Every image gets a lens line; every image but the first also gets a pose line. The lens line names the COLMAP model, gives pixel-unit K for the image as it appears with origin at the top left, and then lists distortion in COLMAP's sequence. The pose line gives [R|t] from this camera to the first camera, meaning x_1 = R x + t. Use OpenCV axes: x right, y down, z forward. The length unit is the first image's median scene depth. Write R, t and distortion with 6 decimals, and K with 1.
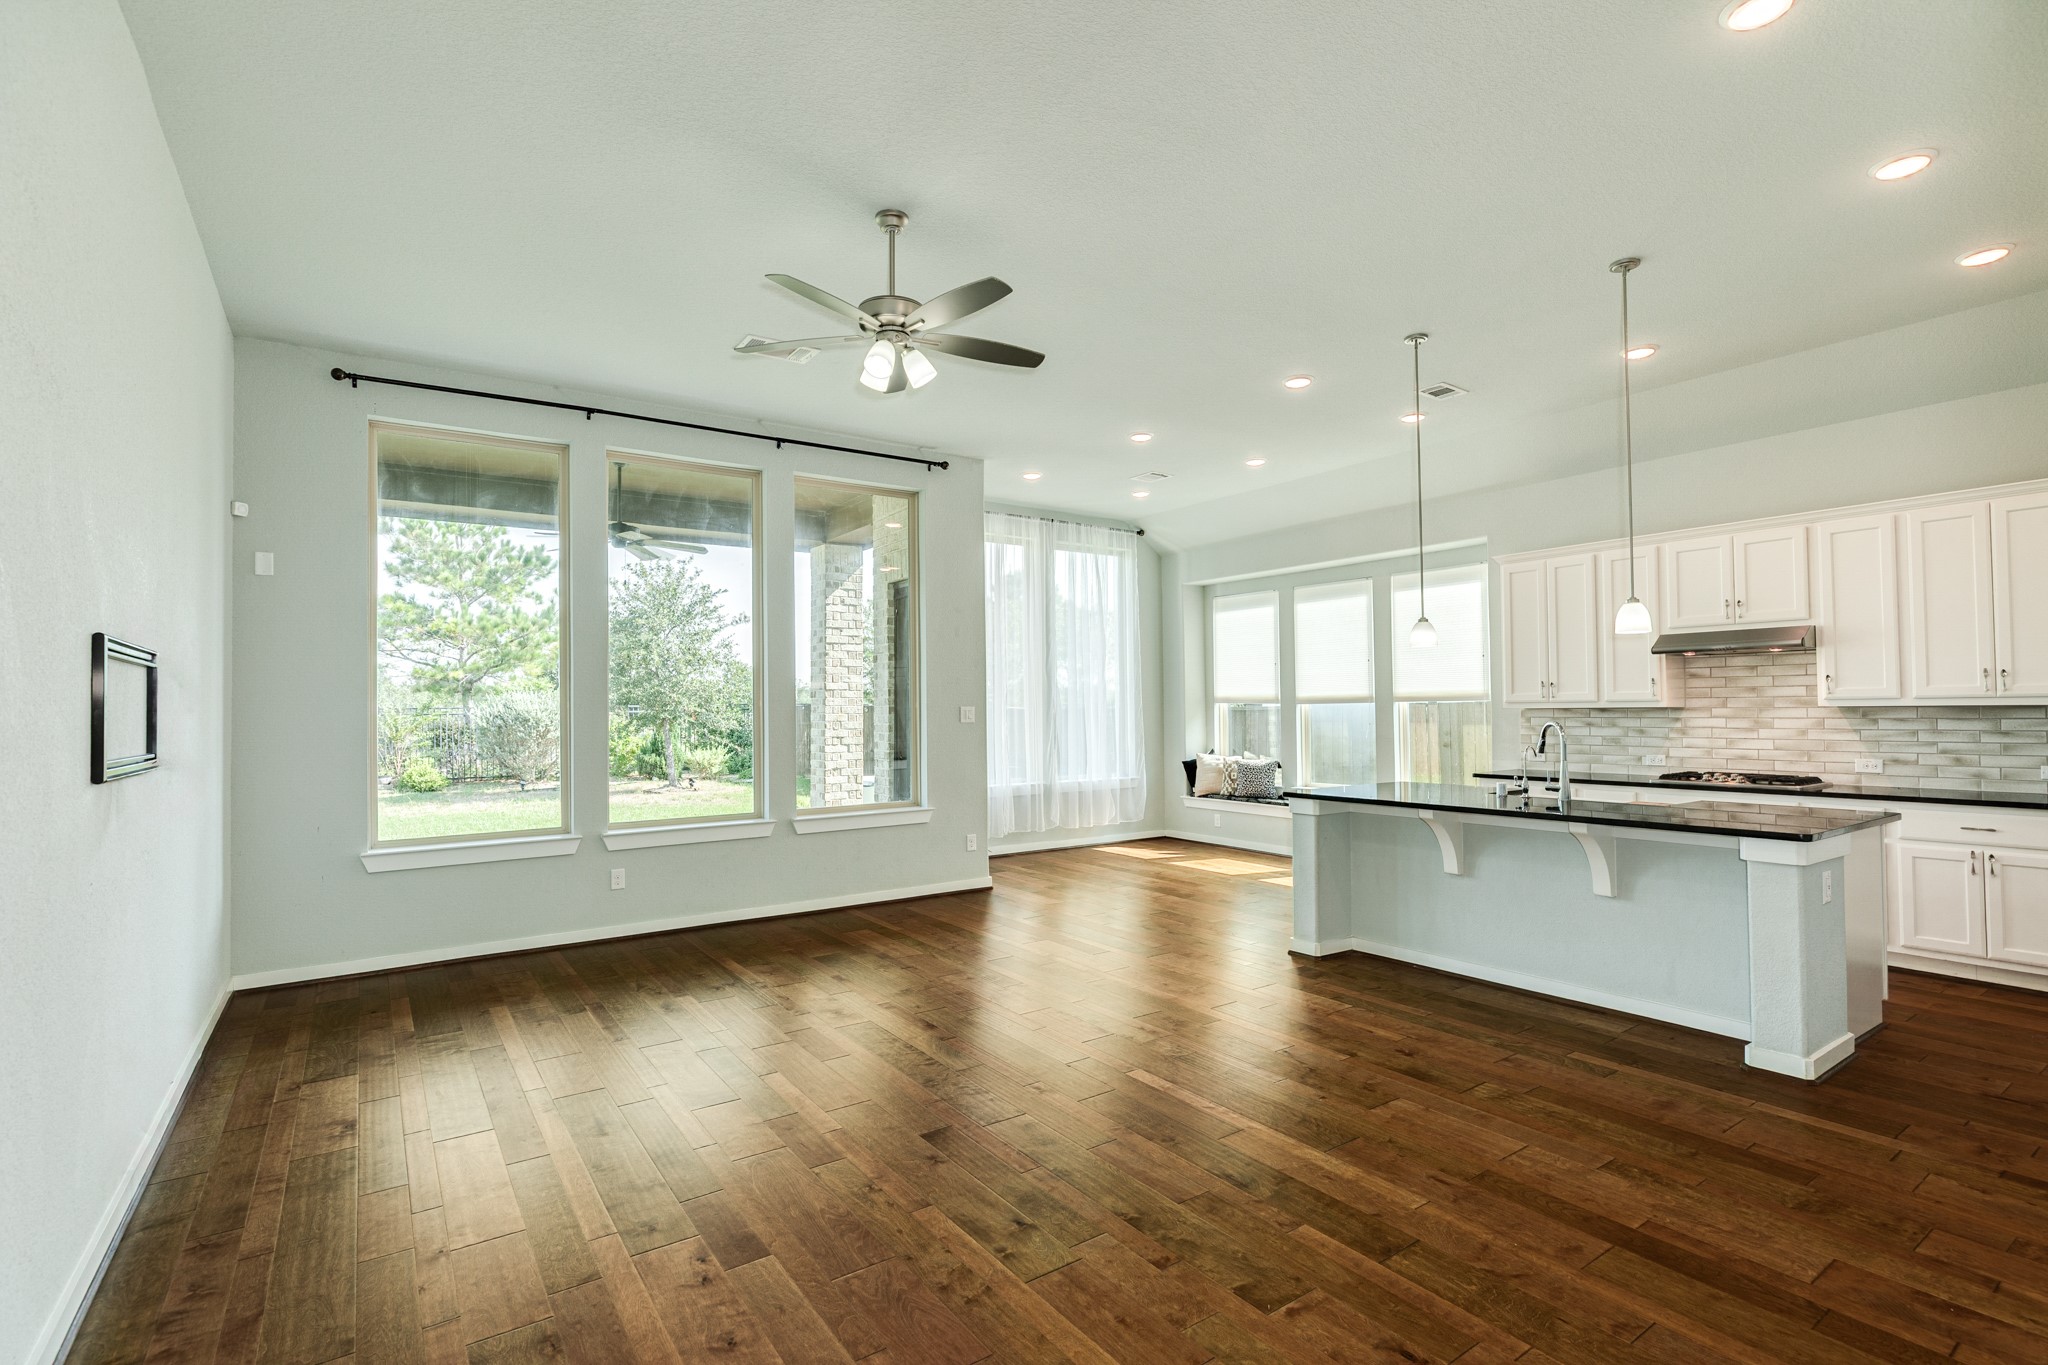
lens RADIAL K [[960.0, 0, 1026.1], [0, 960.0, 686.9], [0, 0, 1]] dist [-0.000786, 0.000103]
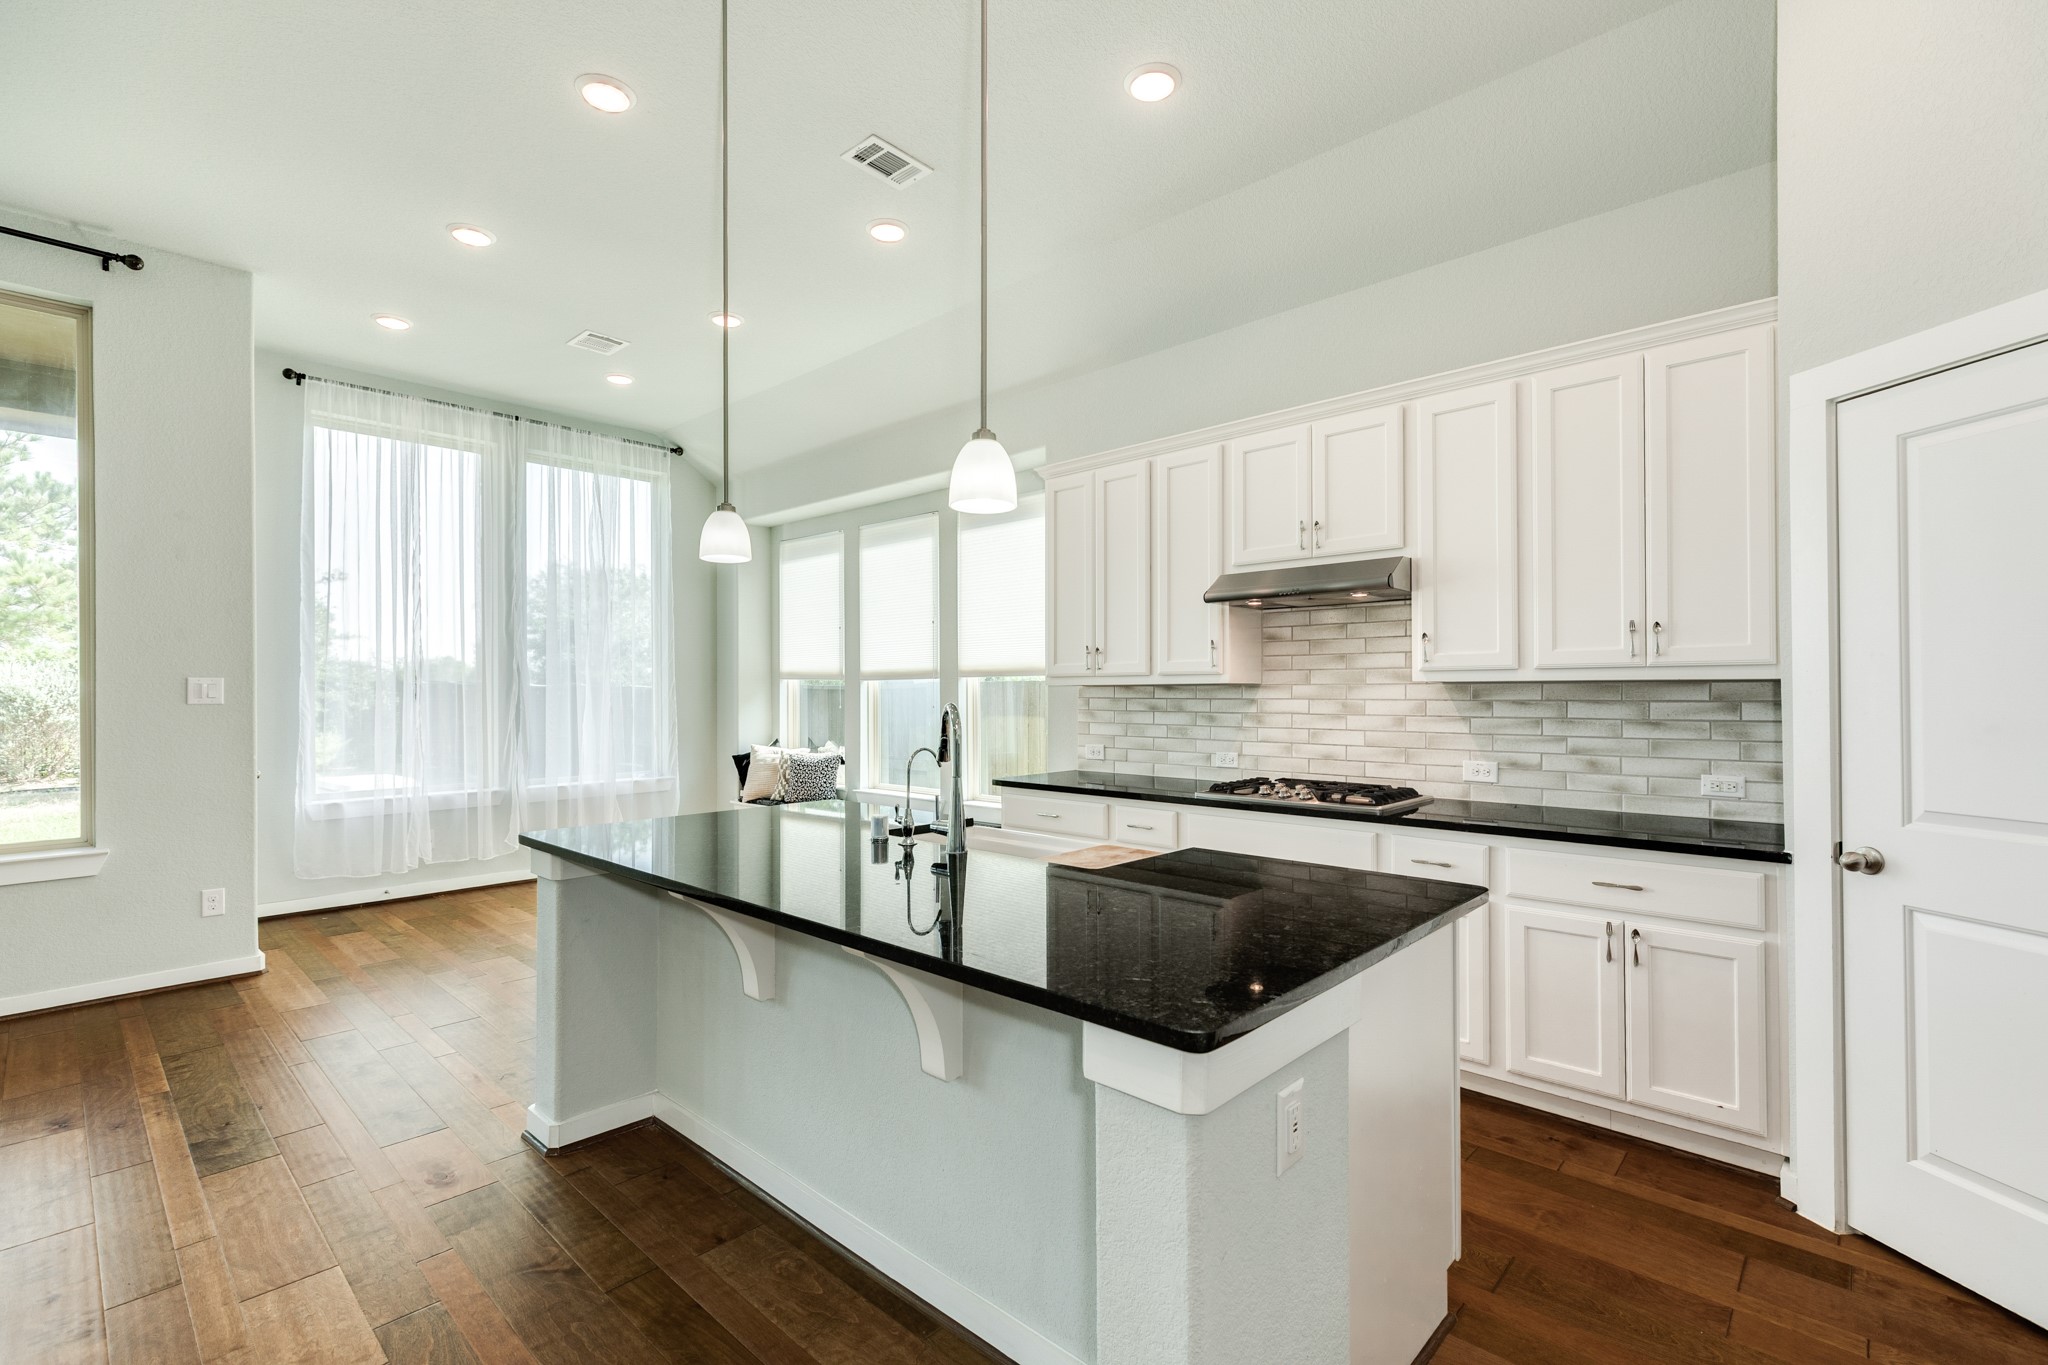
lens RADIAL K [[922.0, 0, 1021.5], [0, 922.0, 687.0], [0, 0, 1]] dist [0.002881, 0.000564]
pose [[0.977929, 0.006347, 0.208840, 0.379095], [-0.010036, 0.999812, 0.016606, 0.014134], [-0.208695, -0.018336, 0.977809, 0.385693]]
